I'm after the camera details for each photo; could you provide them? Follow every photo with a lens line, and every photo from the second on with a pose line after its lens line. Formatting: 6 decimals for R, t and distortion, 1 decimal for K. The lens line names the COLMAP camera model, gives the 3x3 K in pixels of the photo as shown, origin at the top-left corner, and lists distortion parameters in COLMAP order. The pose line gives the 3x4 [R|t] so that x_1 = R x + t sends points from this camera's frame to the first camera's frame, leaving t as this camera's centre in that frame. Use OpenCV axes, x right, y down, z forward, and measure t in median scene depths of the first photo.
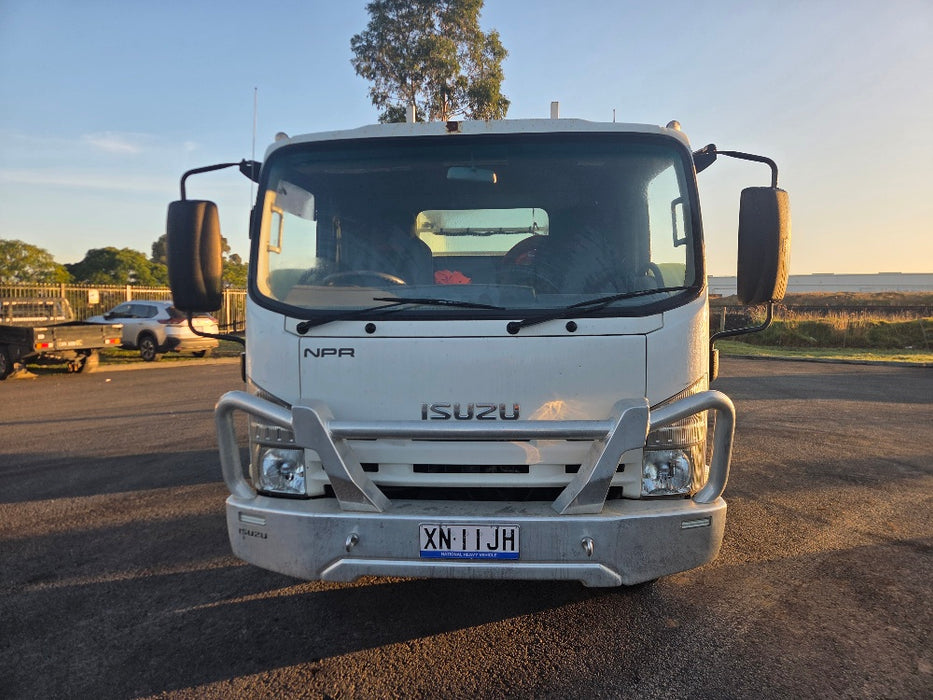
lens RADIAL K [[617.5, 0, 461.0], [0, 617.5, 347.3], [0, 0, 1]] dist [0.077897, -0.052124]
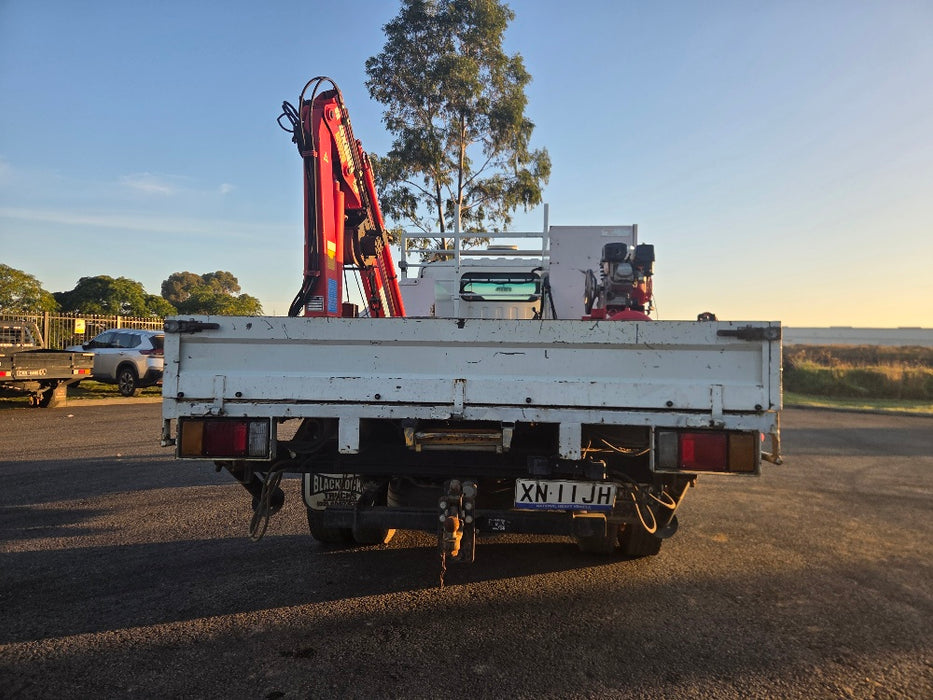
lens RADIAL K [[626.5, 0, 465.5], [0, 626.5, 347.0], [0, 0, 1]] dist [0.061200, -0.043519]
pose [[0.999734, 0.021351, -0.008704, -0.036606], [-0.021937, 0.997025, -0.073896, 0.033119], [0.007100, 0.074068, 0.997228, 0.372636]]
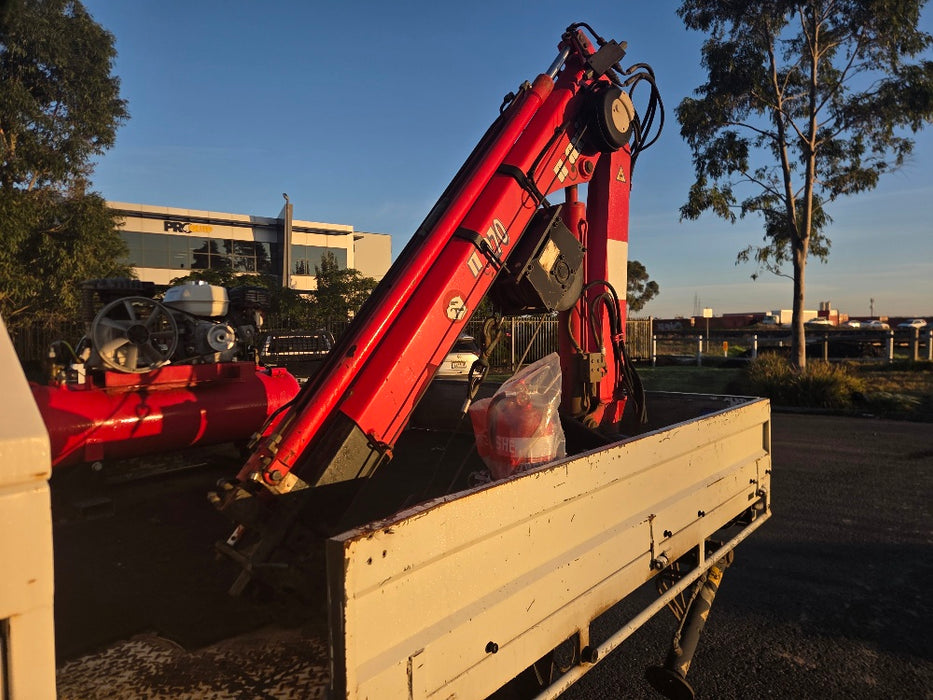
lens RADIAL K [[619.4, 0, 466.5], [0, 619.4, 350.0], [0, 0, 1]] dist [0.058162, -0.025963]
pose [[0.793044, 0.010439, -0.609075, 0.440546], [-0.033833, 0.999065, -0.026930, -0.105289], [0.608224, 0.041963, 0.792655, 1.258898]]
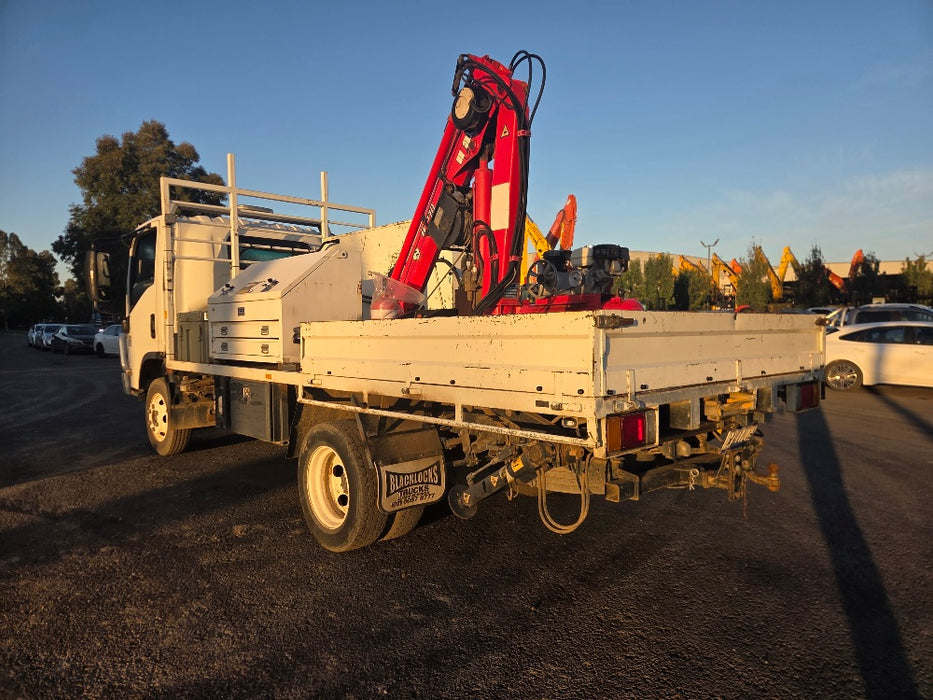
lens RADIAL K [[620.7, 0, 467.1], [0, 620.7, 363.1], [0, 0, 1]] dist [0.073897, -0.052345]
pose [[0.691434, -0.039256, 0.721372, -0.659026], [0.038747, 0.999100, 0.017230, 0.004862], [-0.721400, 0.016038, 0.692333, 0.611041]]
